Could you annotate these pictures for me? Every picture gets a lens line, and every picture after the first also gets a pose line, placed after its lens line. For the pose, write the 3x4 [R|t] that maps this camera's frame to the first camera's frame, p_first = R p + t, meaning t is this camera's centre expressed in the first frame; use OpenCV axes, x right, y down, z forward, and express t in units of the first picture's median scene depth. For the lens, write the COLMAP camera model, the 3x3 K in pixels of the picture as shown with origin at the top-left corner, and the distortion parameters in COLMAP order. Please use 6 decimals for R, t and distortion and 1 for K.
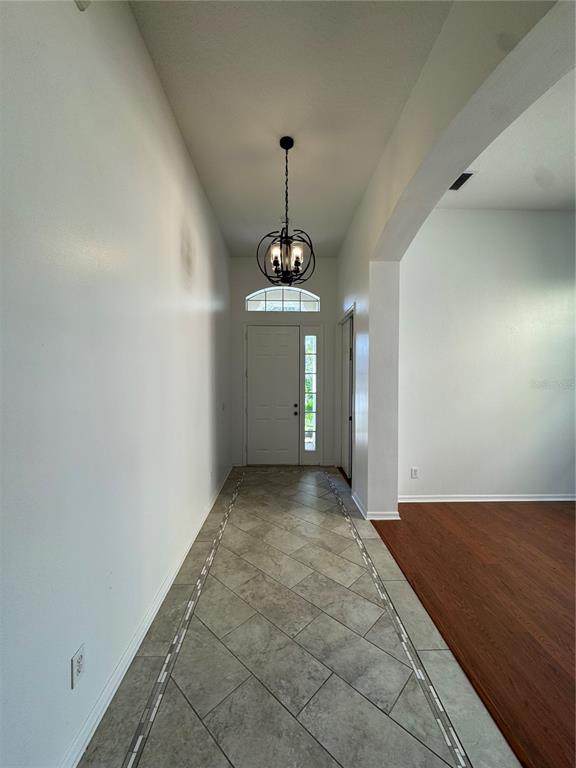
lens RADIAL K [[308.8, 0, 287.8], [0, 308.8, 381.9], [0, 0, 1]] dist [0.000286, 0.000054]
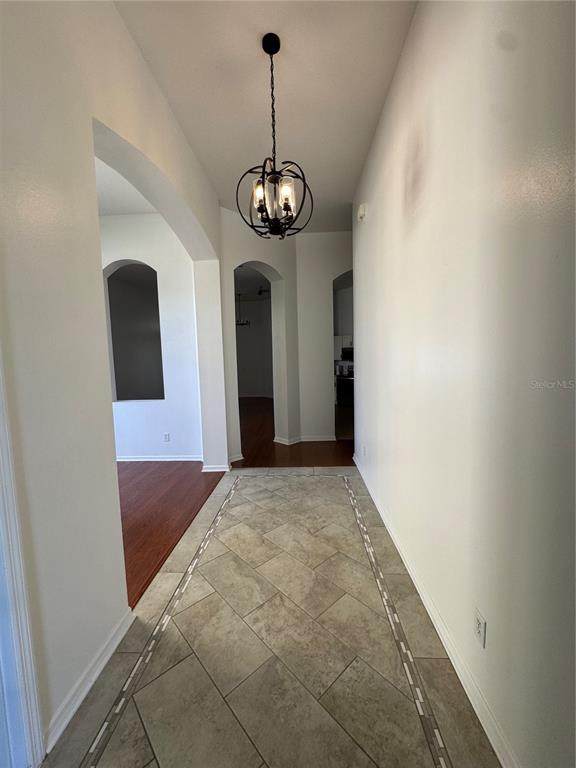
lens RADIAL K [[308.8, 0, 288.5], [0, 308.8, 383.4], [0, 0, 1]] dist [0.000286, 0.000054]
pose [[-0.997220, 0.018120, 0.072282, -0.091479], [0.025930, 0.993745, 0.108621, -0.027536], [-0.069861, 0.110194, -0.991452, 1.995302]]
